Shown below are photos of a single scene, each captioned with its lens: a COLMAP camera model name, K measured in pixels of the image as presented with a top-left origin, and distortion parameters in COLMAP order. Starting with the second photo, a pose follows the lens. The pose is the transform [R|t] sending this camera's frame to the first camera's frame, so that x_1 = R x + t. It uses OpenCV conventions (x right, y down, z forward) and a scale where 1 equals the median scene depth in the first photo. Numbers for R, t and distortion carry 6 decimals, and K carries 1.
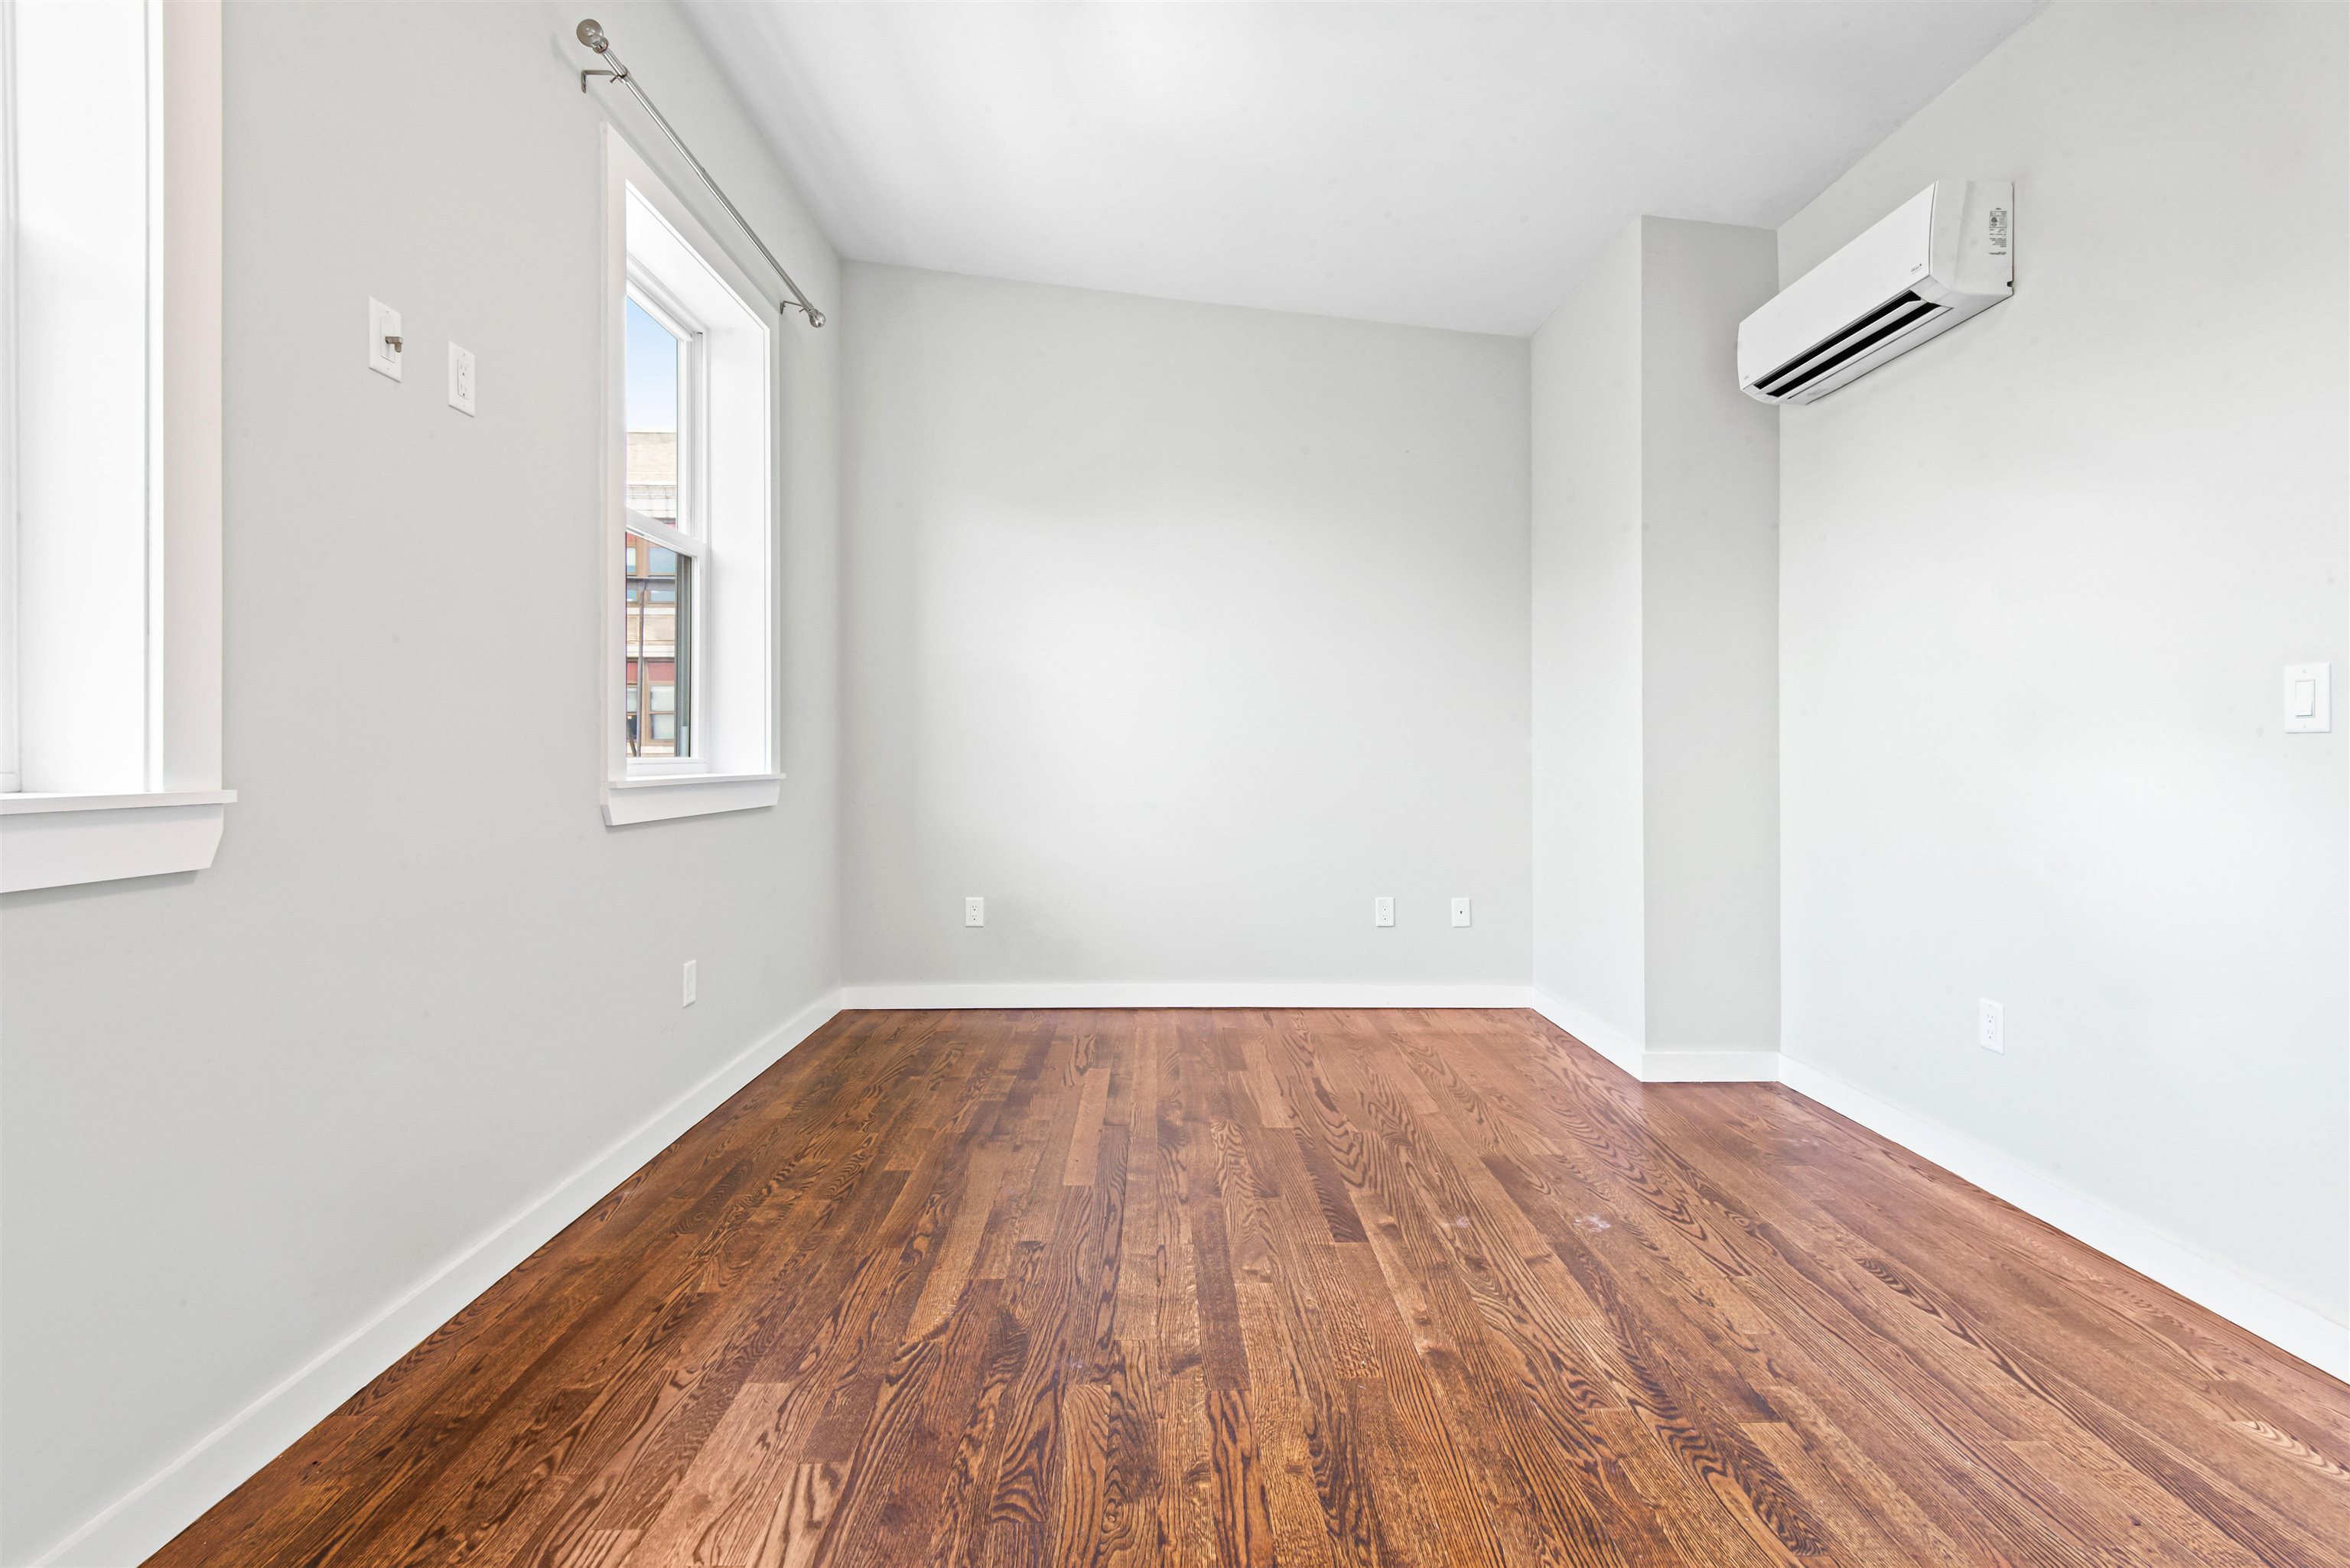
lens RADIAL K [[1061.9, 0, 1185.8], [0, 1061.9, 796.2], [0, 0, 1]] dist [0.035668, -0.025600]
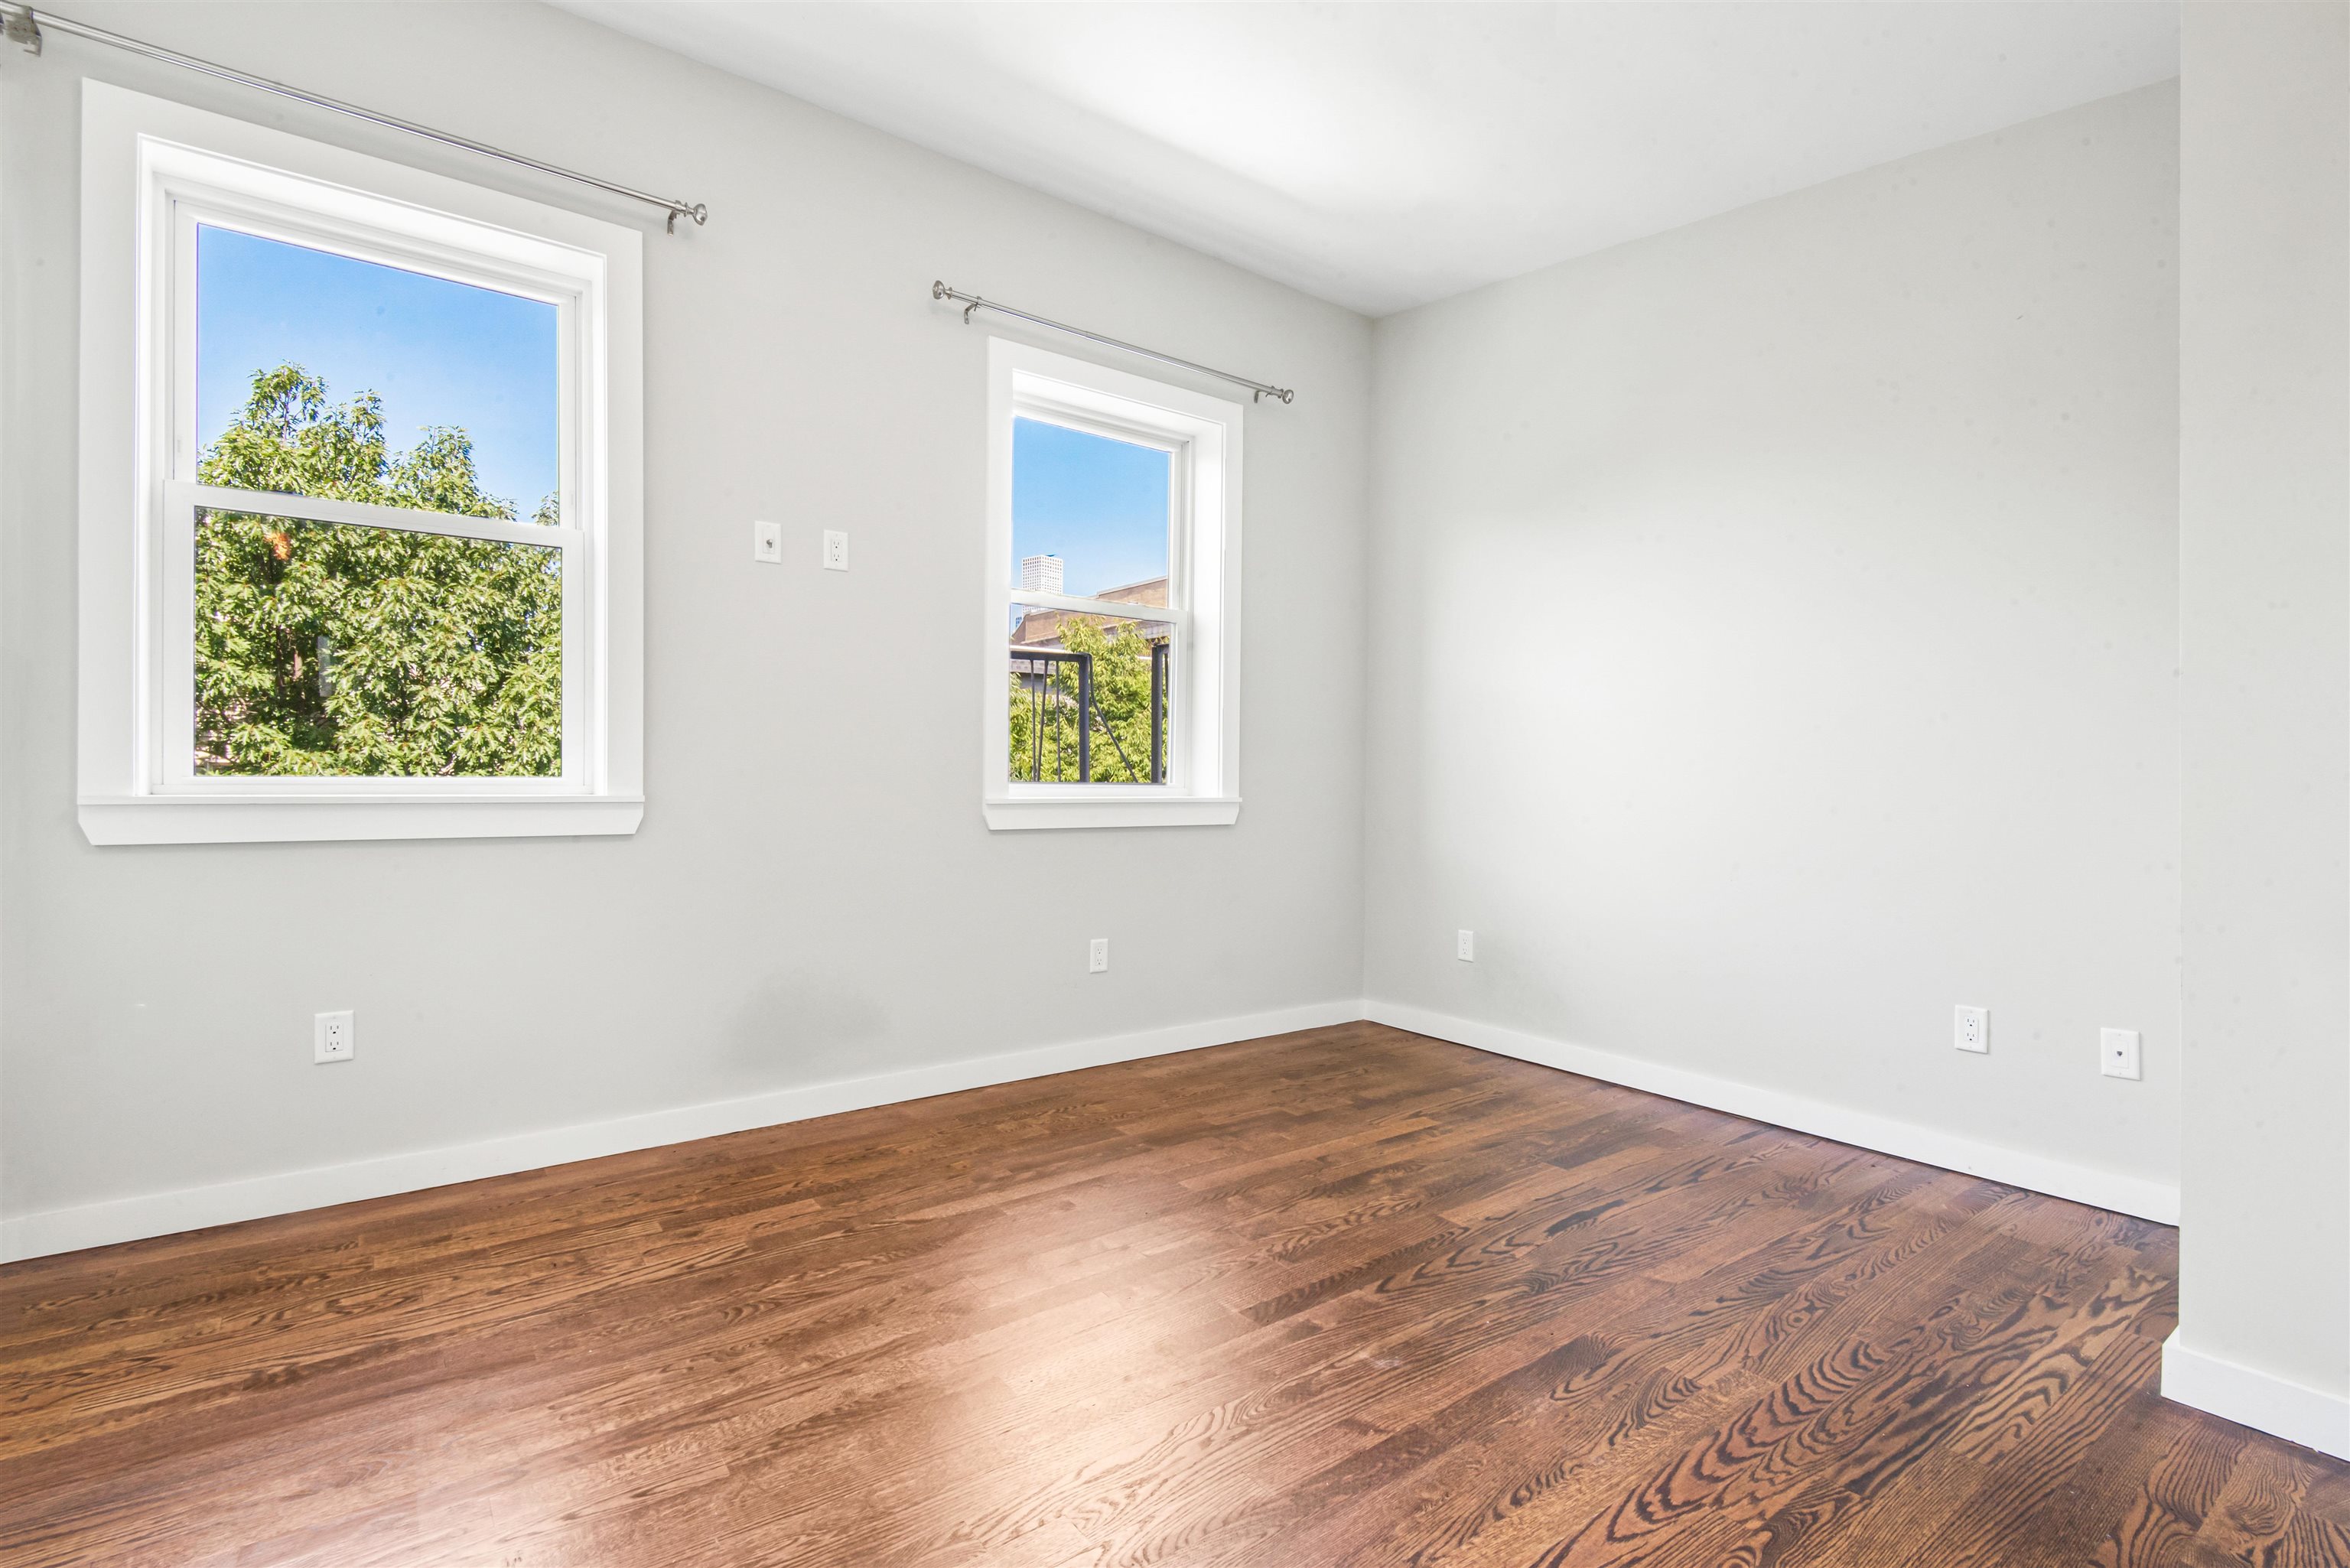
lens RADIAL K [[1083.9, 0, 1188.7], [0, 1083.9, 773.6], [0, 0, 1]] dist [0.037227, -0.025123]
pose [[0.585682, 0.000641, -0.810540, 0.864105], [-0.039985, 0.998805, -0.028103, -0.018494], [0.809554, 0.048869, 0.585008, 0.382950]]
